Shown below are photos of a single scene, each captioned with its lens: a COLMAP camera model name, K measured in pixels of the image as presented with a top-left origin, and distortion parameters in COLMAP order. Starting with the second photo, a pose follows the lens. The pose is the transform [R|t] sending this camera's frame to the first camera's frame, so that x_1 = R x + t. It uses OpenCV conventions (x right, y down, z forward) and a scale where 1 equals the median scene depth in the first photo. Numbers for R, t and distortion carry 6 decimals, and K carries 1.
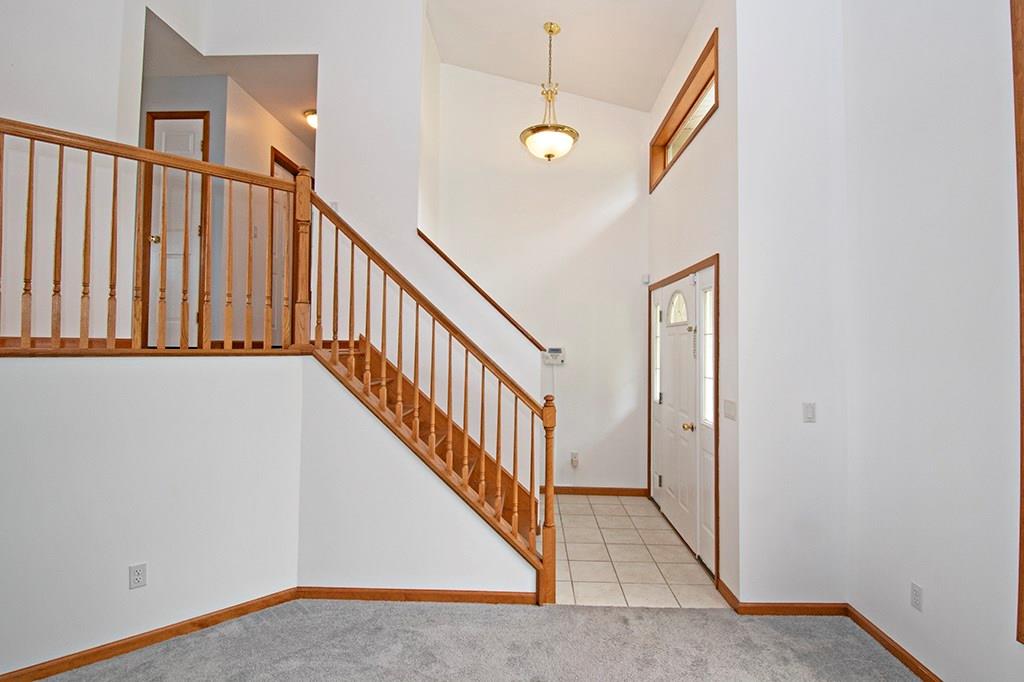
lens RADIAL K [[489.5, 0, 512.3], [0, 489.5, 340.5], [0, 0, 1]] dist [-0.002742, -0.000361]
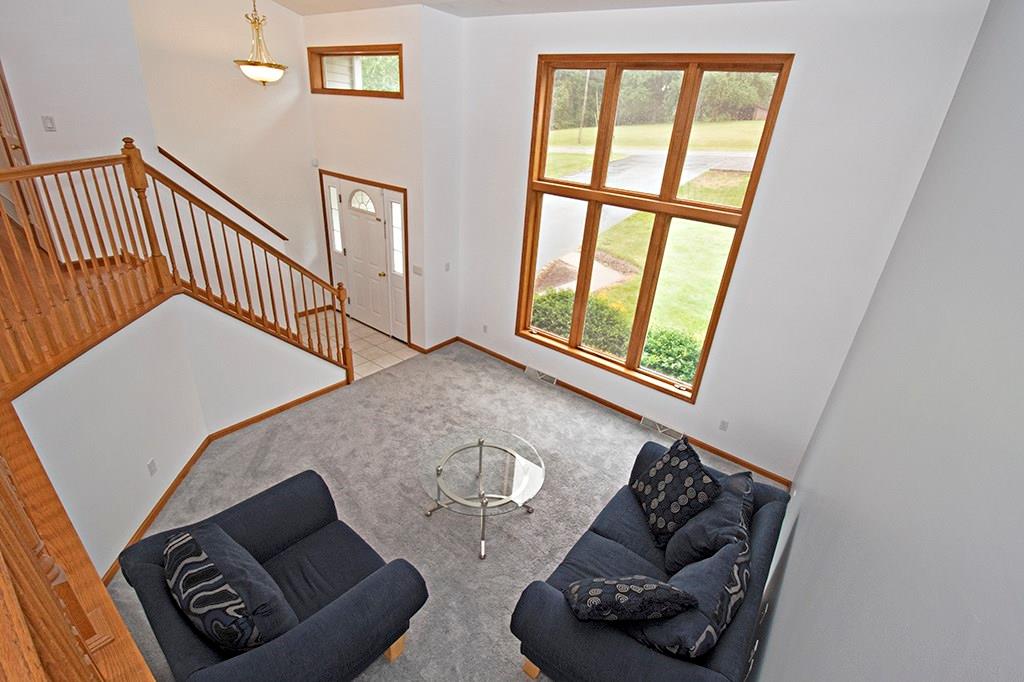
lens RADIAL K [[457.1, 0, 530.8], [0, 457.1, 345.2], [0, 0, 1]] dist [0.003433, 0.000071]
pose [[0.563760, -0.325132, 0.759252, -0.869398], [-0.087574, 0.890547, 0.446382, -0.487553], [-0.821283, -0.318143, 0.473582, -0.434307]]
